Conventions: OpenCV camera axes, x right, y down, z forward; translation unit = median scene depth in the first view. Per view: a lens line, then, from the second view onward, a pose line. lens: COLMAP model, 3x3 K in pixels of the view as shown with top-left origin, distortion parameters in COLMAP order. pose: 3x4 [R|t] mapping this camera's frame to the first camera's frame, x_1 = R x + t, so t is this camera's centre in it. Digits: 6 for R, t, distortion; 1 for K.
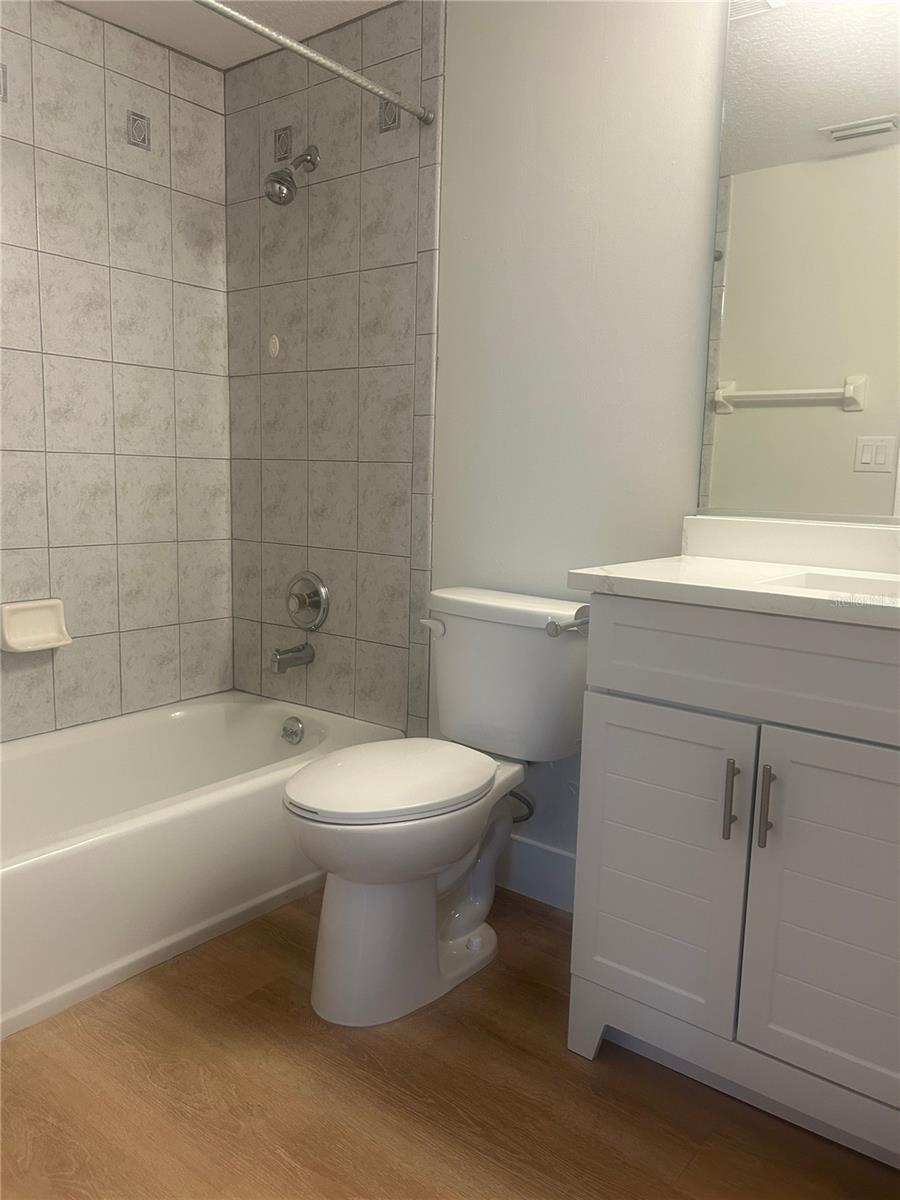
lens RADIAL K [[913.1, 0, 443.5], [0, 913.1, 596.9], [0, 0, 1]] dist [0.062473, -0.058825]
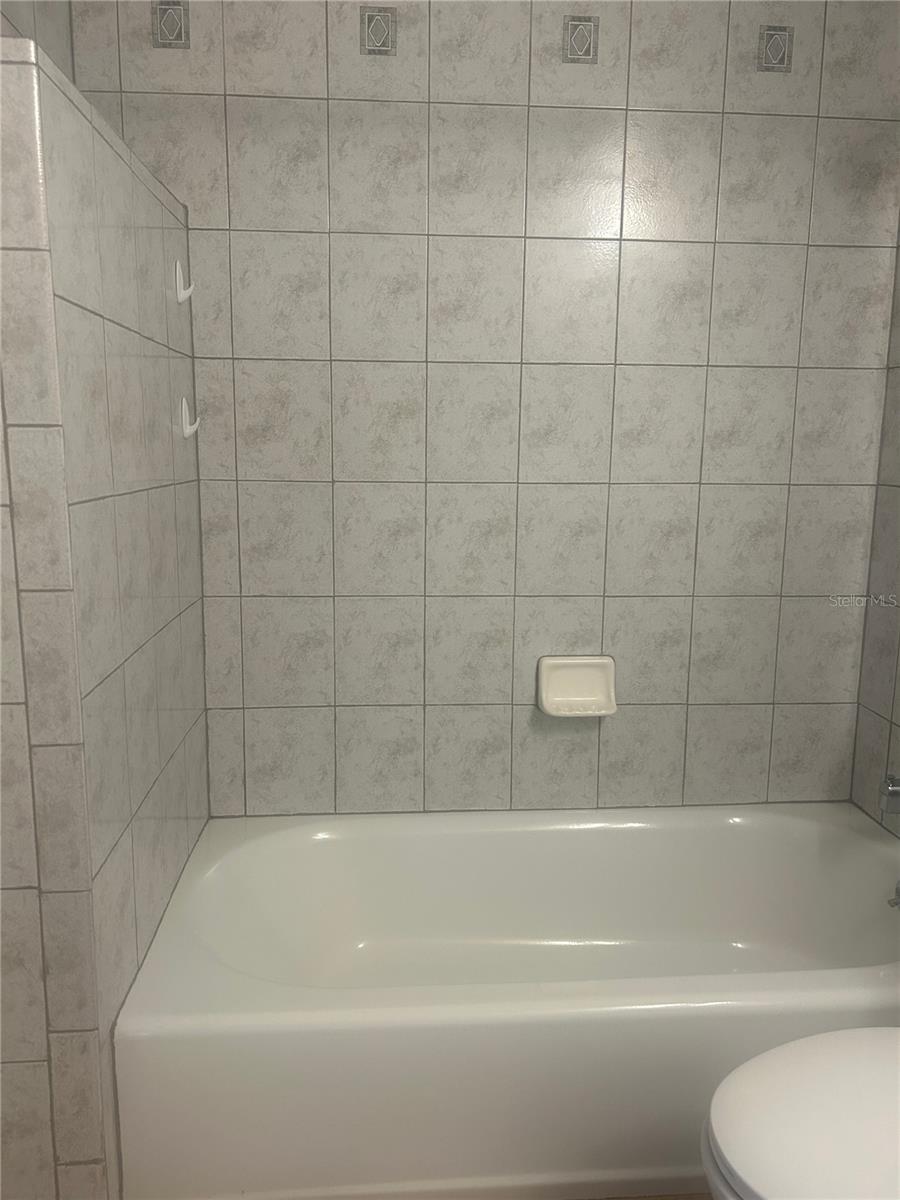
lens RADIAL K [[913.1, 0, 447.6], [0, 913.1, 601.9], [0, 0, 1]] dist [0.062473, -0.058825]
pose [[0.679164, 0.106883, -0.726163, 0.078303], [-0.094616, 0.993835, 0.057789, -0.078440], [0.727863, 0.029459, 0.685089, 0.303794]]
